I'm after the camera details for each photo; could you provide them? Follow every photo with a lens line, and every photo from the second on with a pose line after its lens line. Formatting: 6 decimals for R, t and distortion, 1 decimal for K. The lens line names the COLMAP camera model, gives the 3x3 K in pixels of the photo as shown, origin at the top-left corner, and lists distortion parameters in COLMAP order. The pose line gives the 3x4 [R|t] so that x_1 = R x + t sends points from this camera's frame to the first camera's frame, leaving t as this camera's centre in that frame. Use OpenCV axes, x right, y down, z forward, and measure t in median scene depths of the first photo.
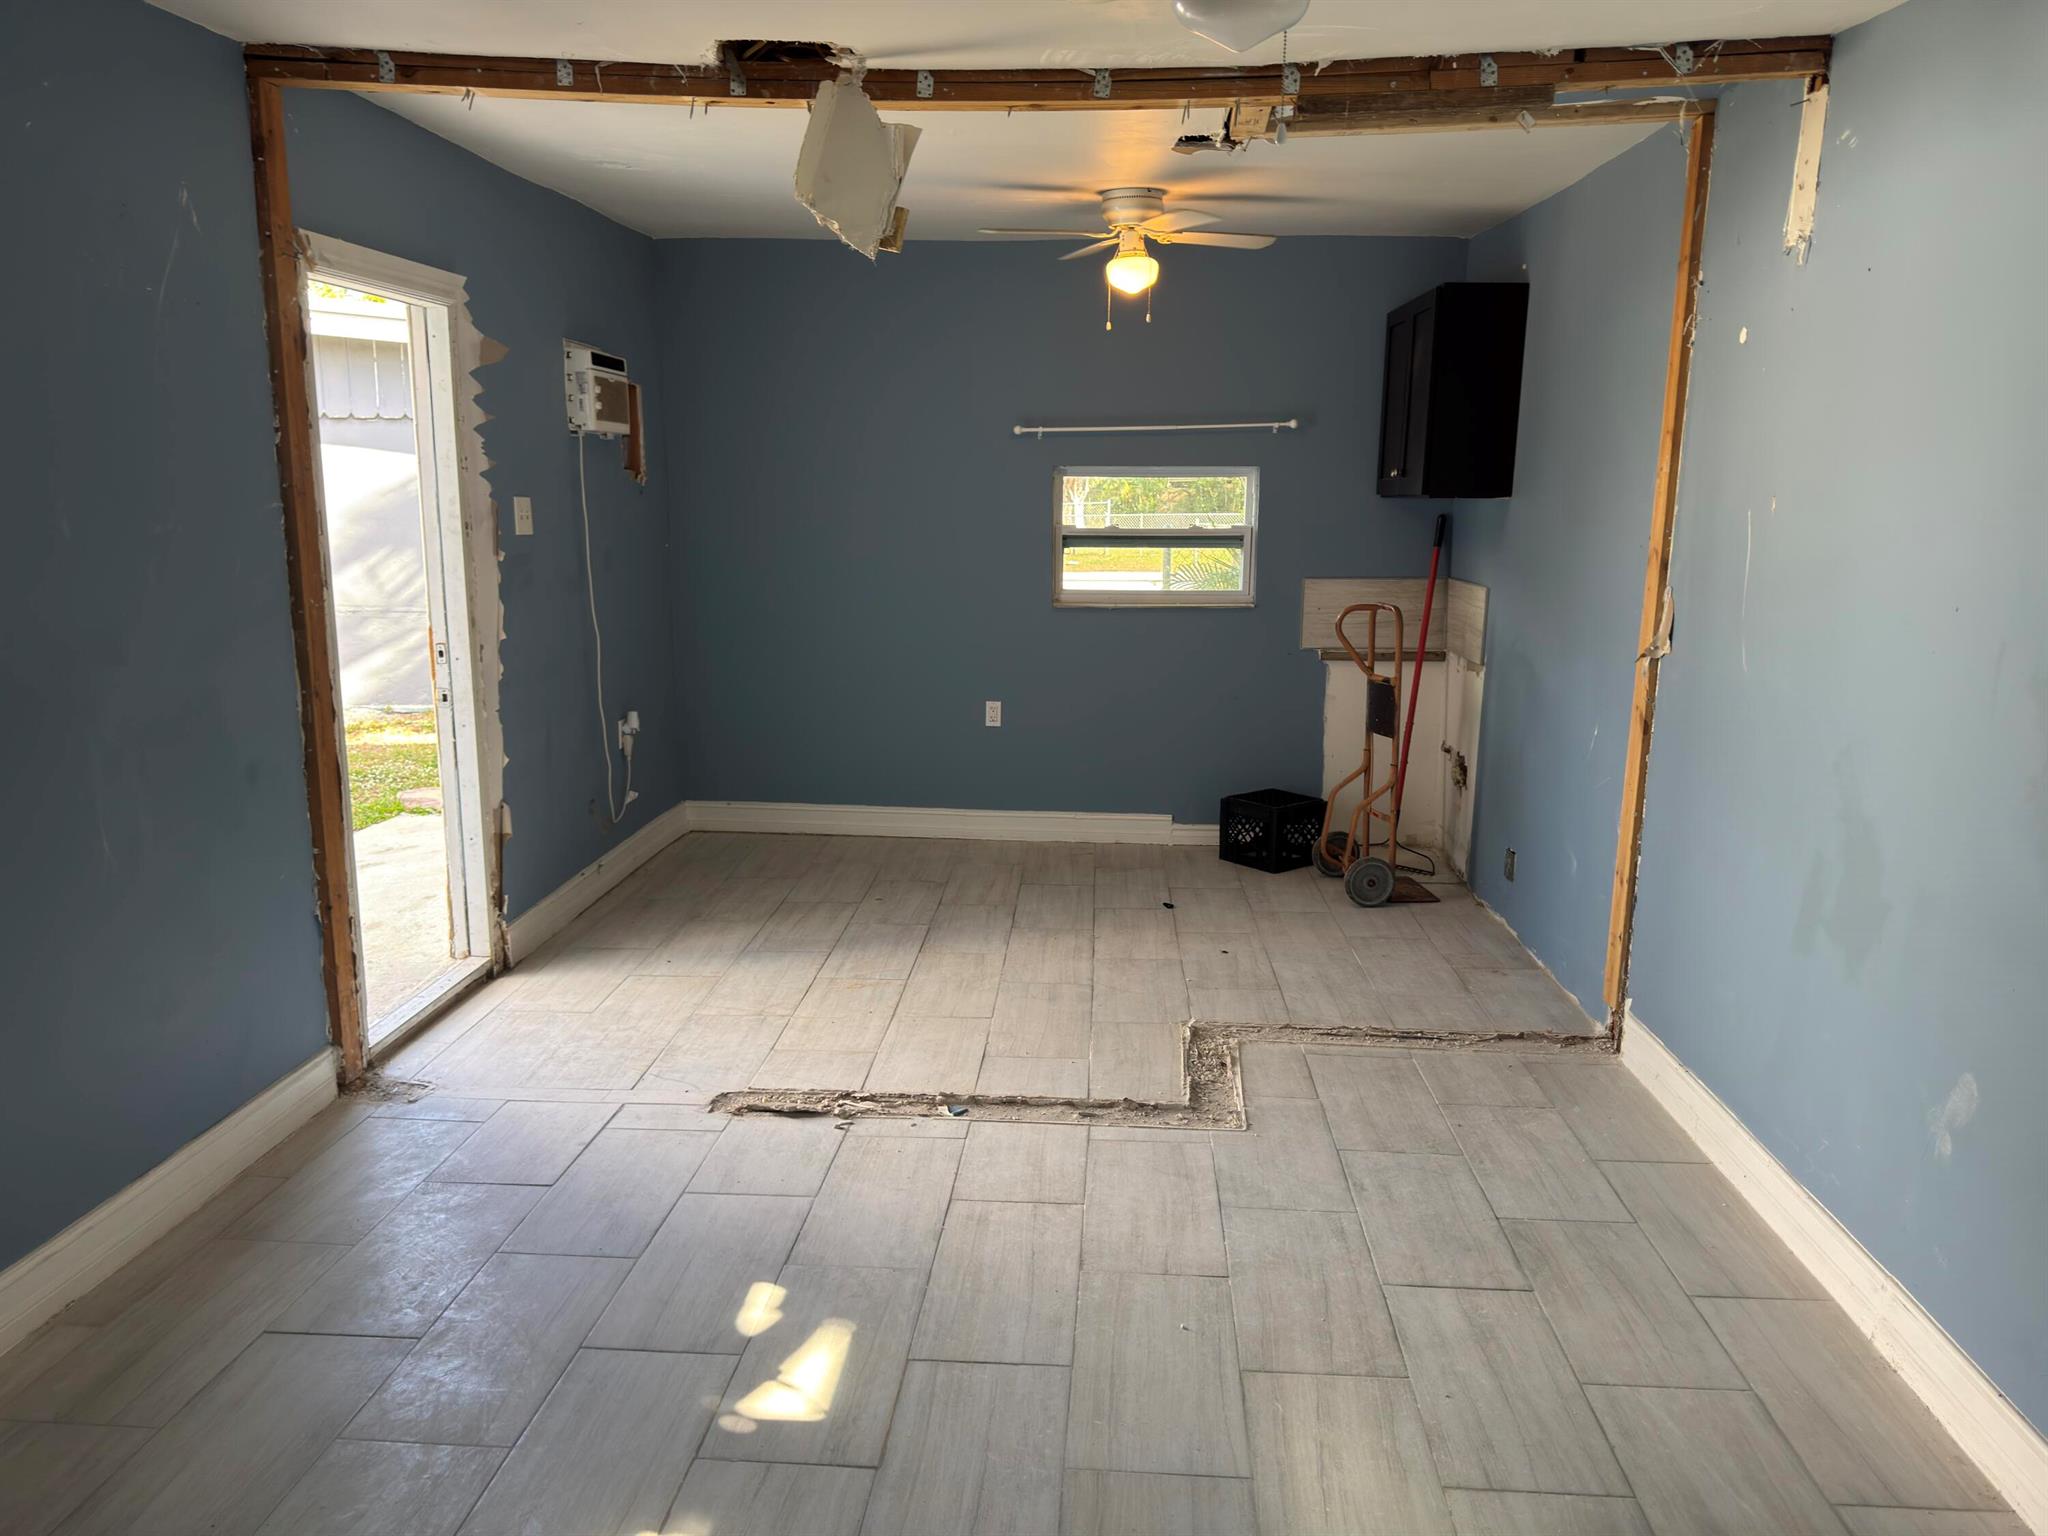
lens RADIAL K [[1422.6, 0, 1026.6], [0, 1422.6, 770.9], [0, 0, 1]] dist [-0.003660, 0.002554]
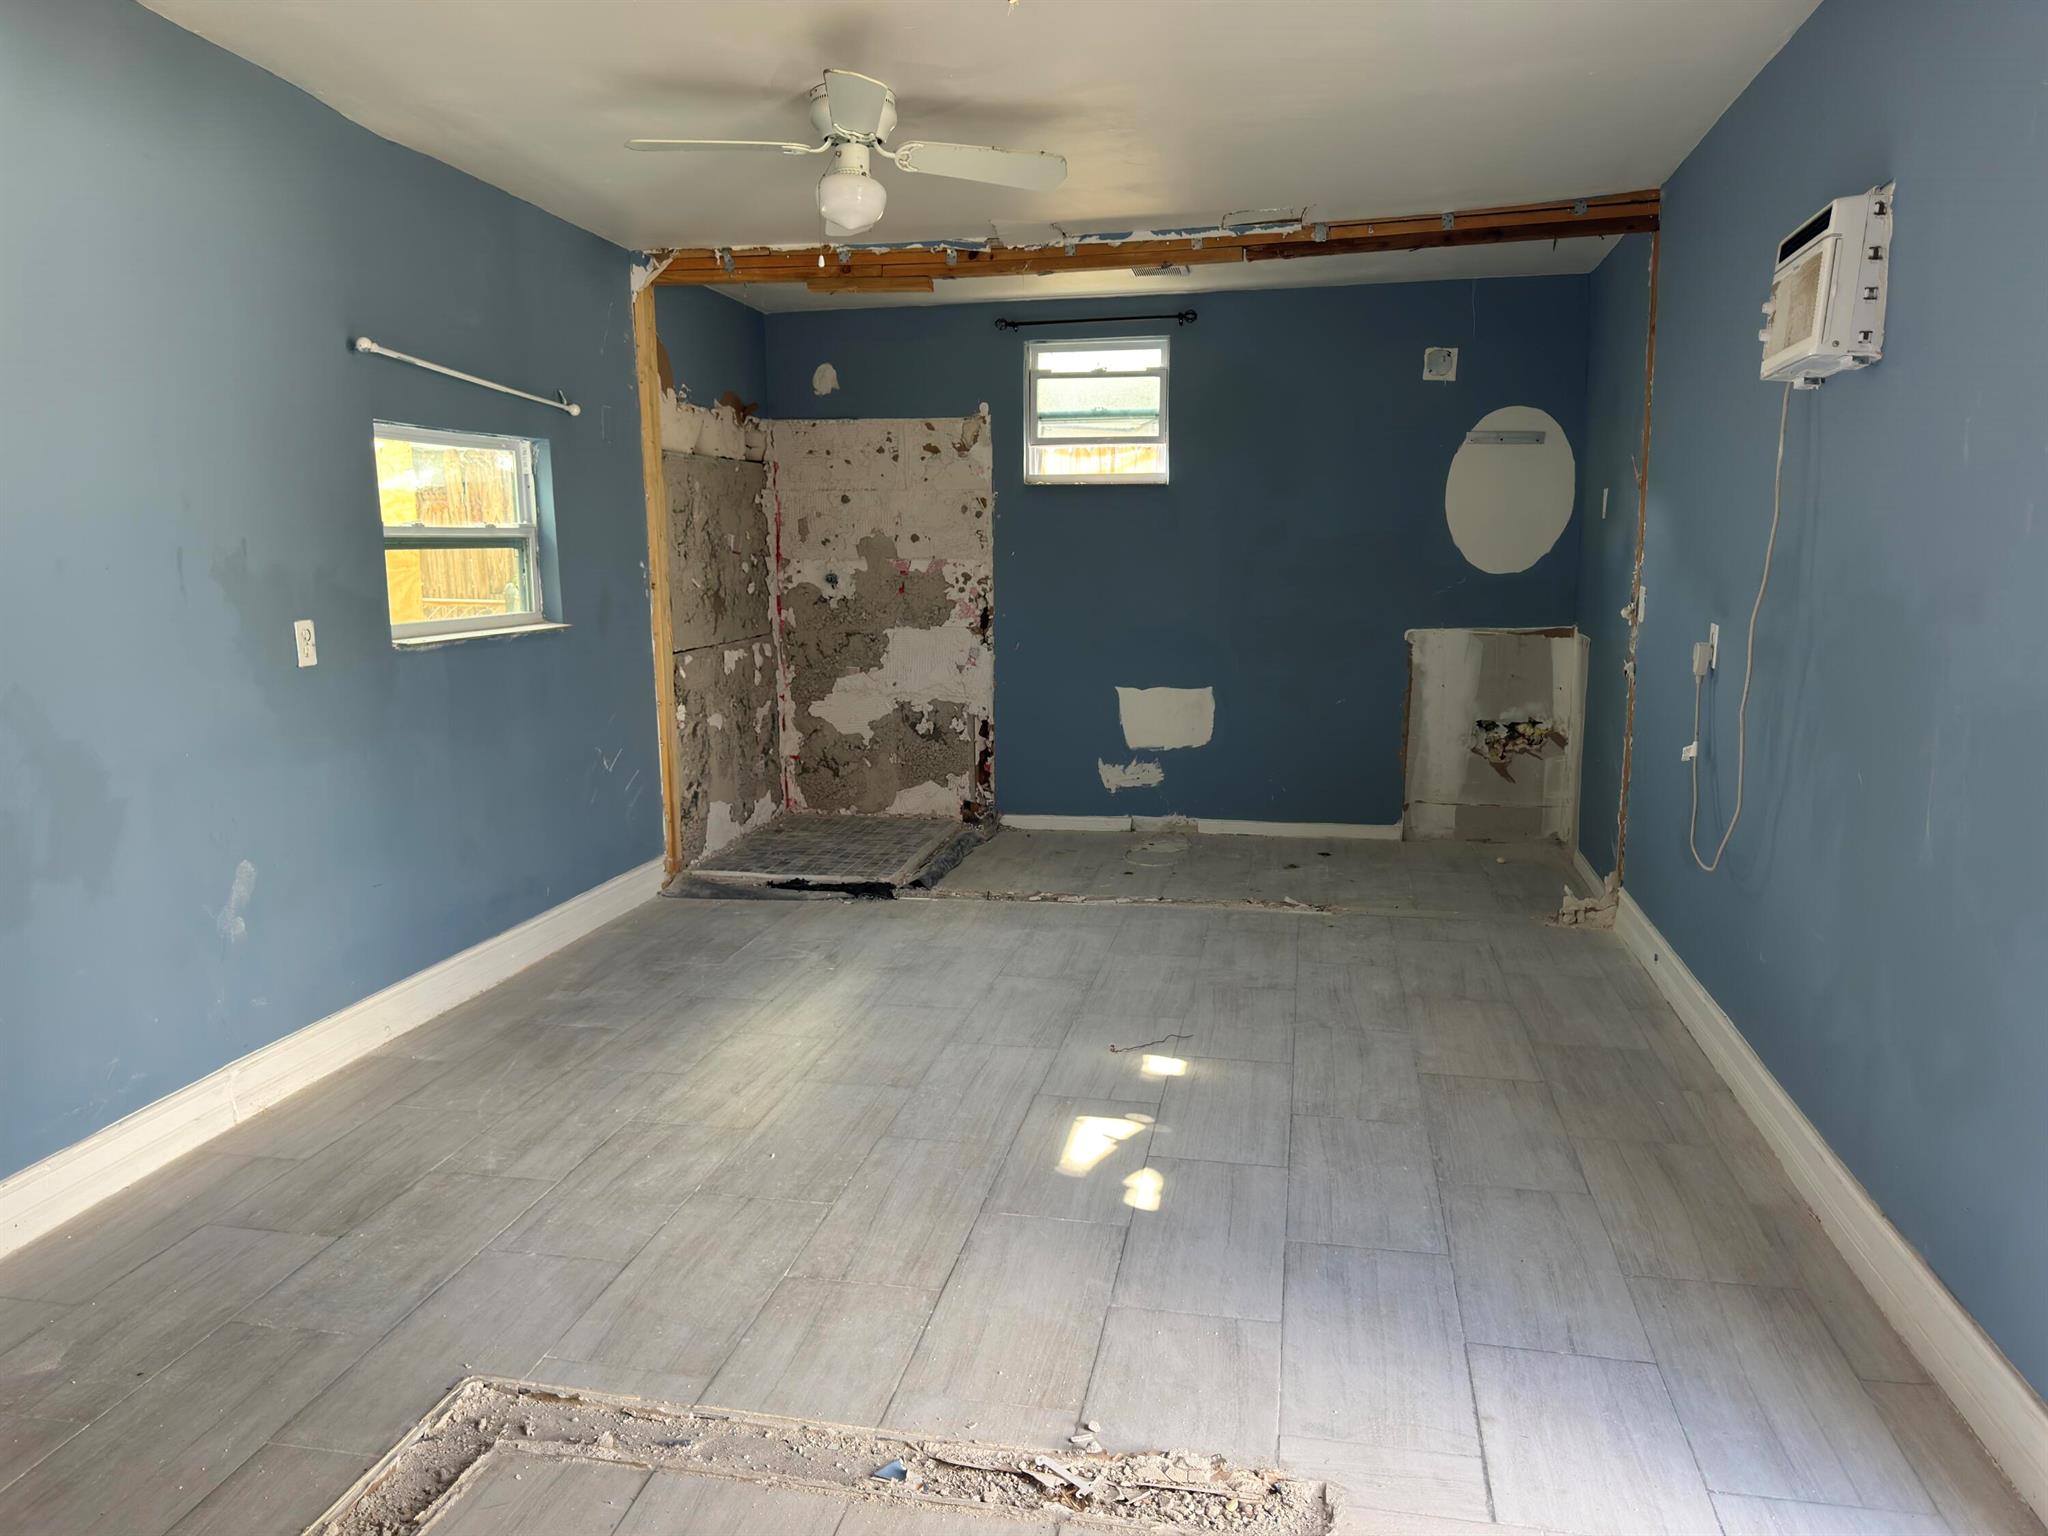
lens RADIAL K [[1422.6, 0, 1024.3], [0, 1422.6, 769.5], [0, 0, 1]] dist [-0.003660, 0.002554]
pose [[-0.992420, -0.023358, 0.120654, -0.213332], [0.021215, 0.934471, 0.355407, -0.292719], [-0.121049, 0.355272, -0.926892, 1.838655]]
